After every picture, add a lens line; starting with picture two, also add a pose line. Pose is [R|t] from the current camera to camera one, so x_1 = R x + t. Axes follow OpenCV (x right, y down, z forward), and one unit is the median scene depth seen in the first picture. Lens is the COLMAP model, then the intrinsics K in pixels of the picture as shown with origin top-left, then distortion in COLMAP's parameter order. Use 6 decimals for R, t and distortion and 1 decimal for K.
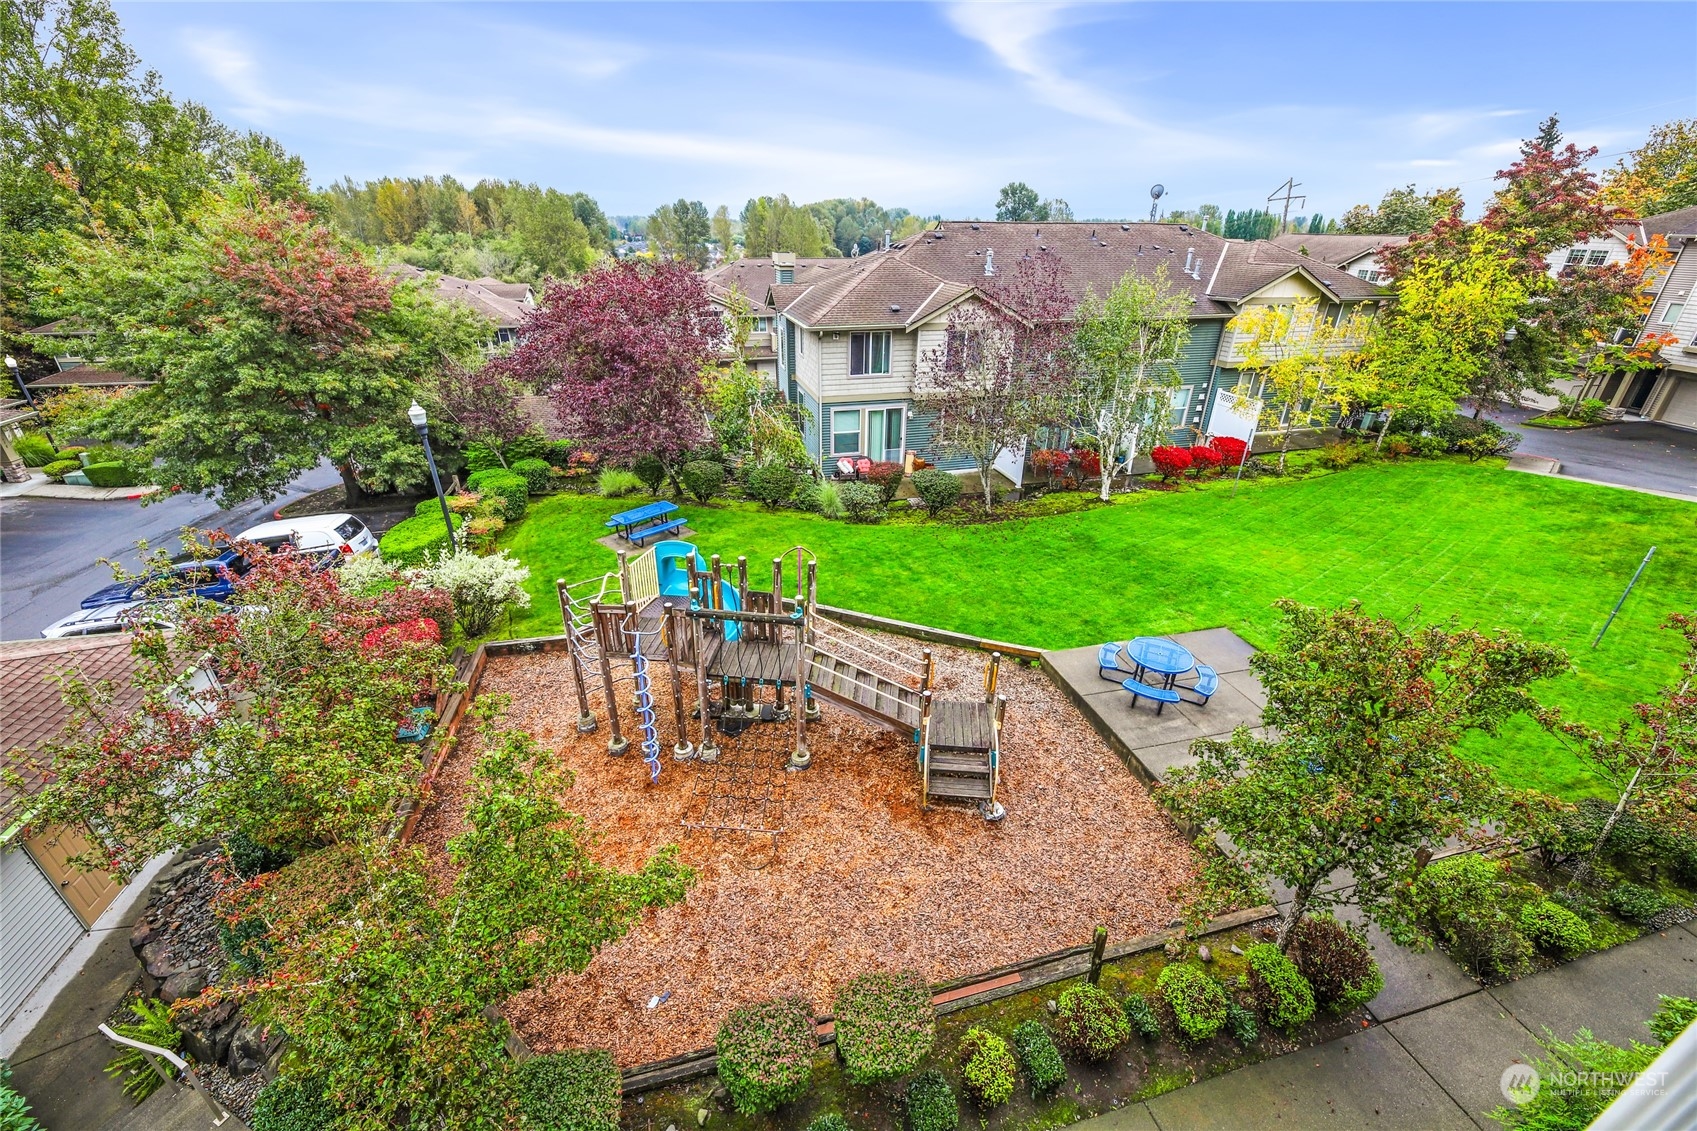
lens RADIAL K [[682.8, 0, 839.8], [0, 682.8, 573.0], [0, 0, 1]] dist [0.002111, -0.003396]
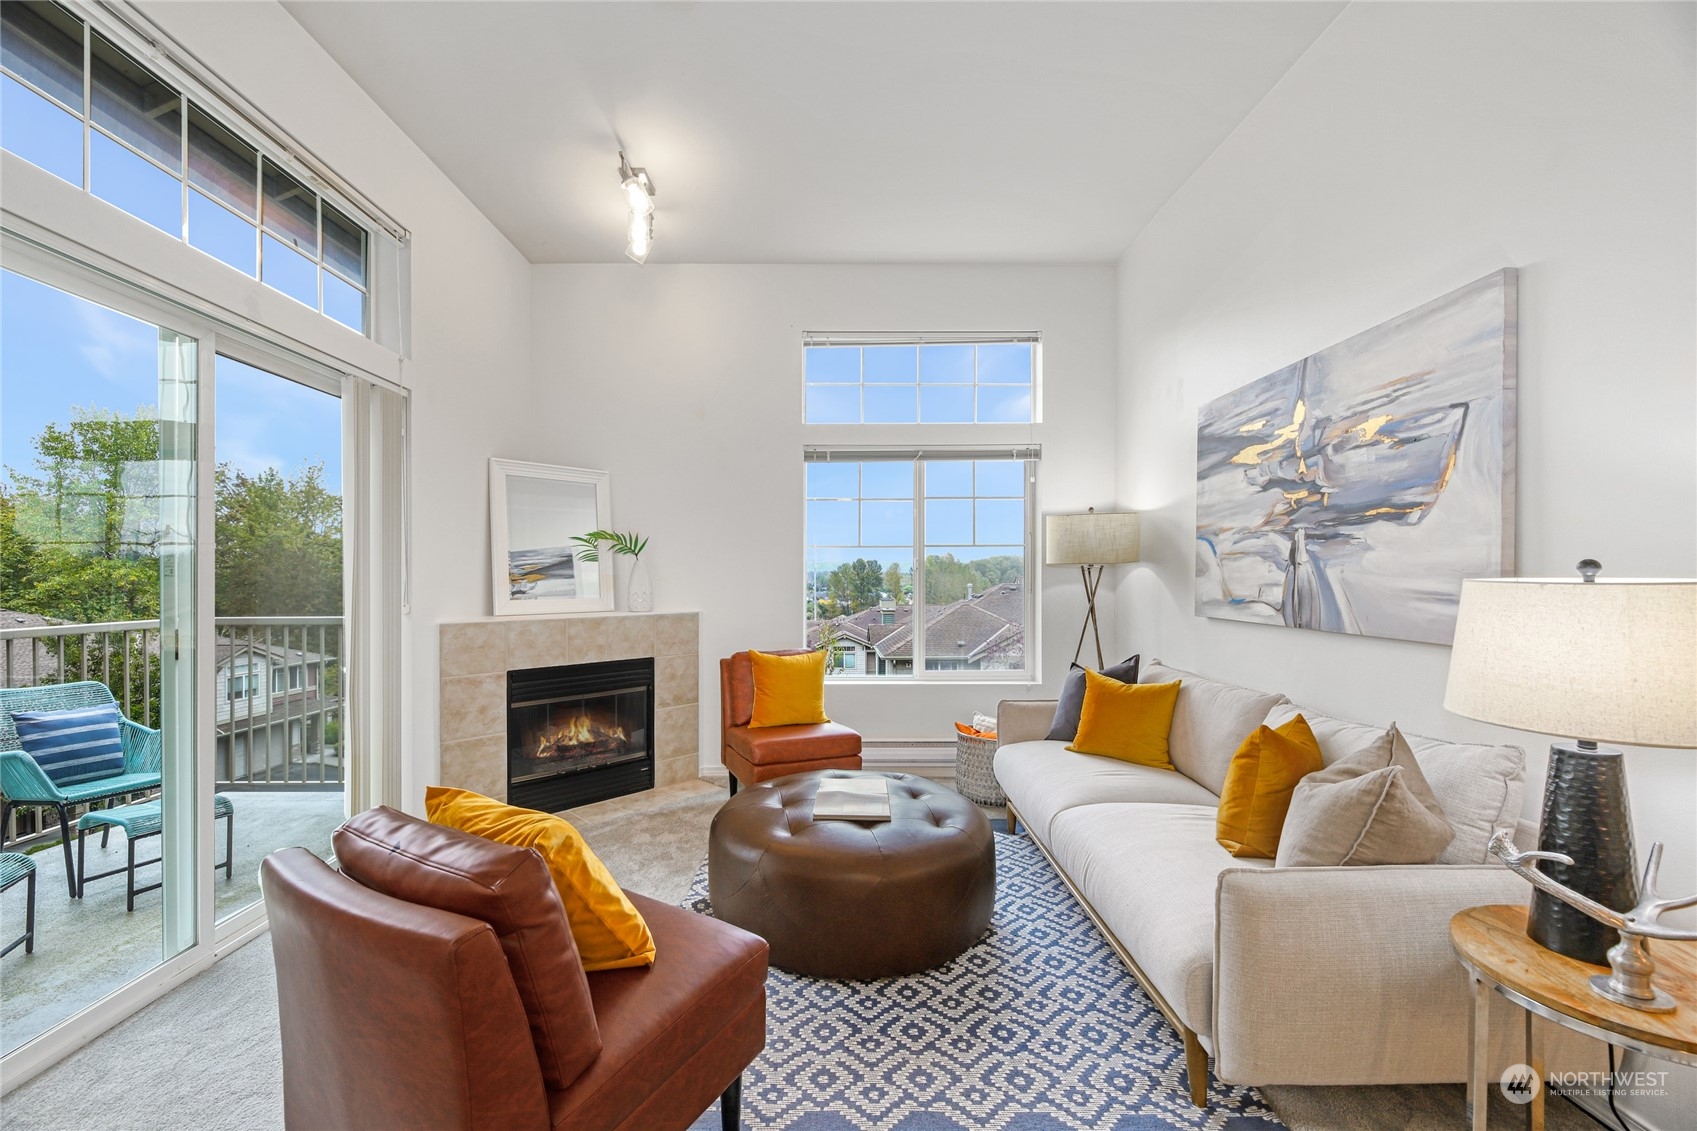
lens RADIAL K [[682.8, 0, 842.7], [0, 682.8, 580.5], [0, 0, 1]] dist [0.002111, -0.003396]
pose [[0.970932, -0.007612, -0.239232, 0.169810], [-0.100828, 0.893477, -0.437644, 0.057963], [0.217080, 0.449044, 0.866738, -0.126929]]
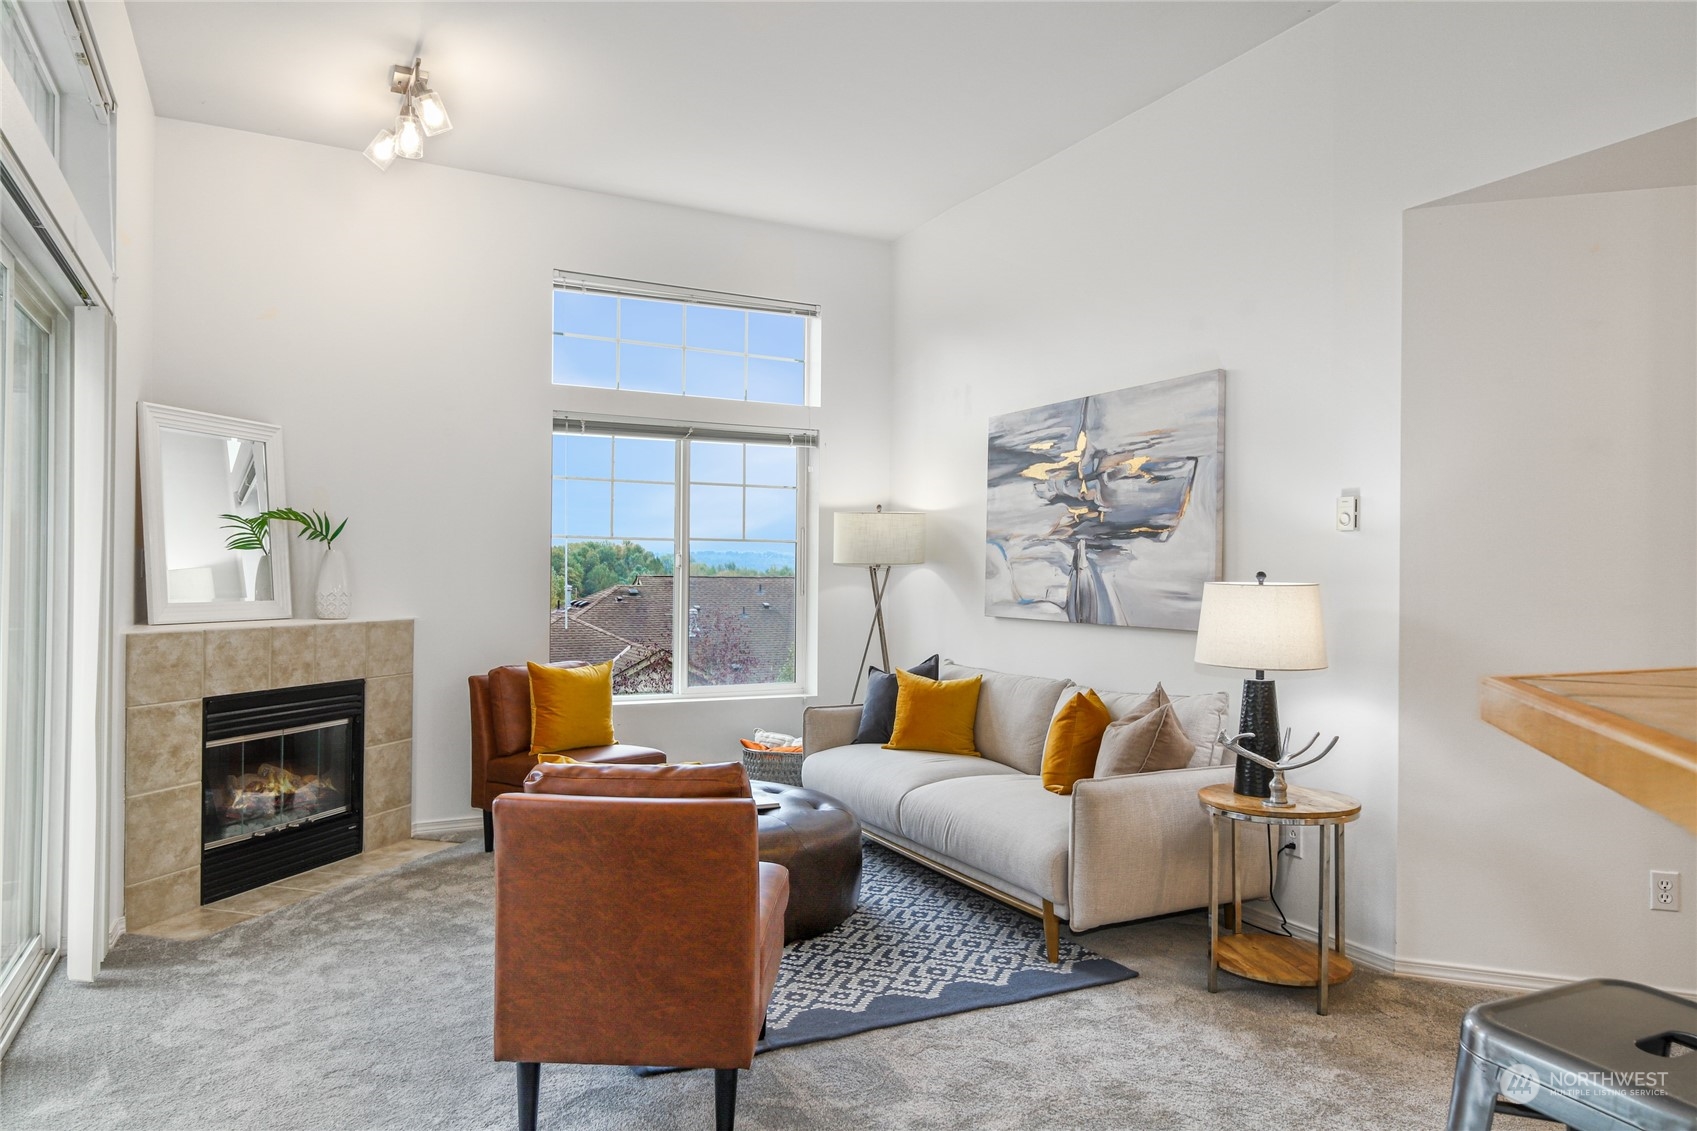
lens RADIAL K [[1083.7, 0, 838.2], [0, 1083.7, 571.4], [0, 0, 1]] dist [0.023548, -0.015931]
pose [[0.975577, 0.002597, 0.219644, 0.119509], [0.098057, 0.889620, -0.446050, 0.091395], [-0.196558, 0.456693, 0.867638, -0.193460]]
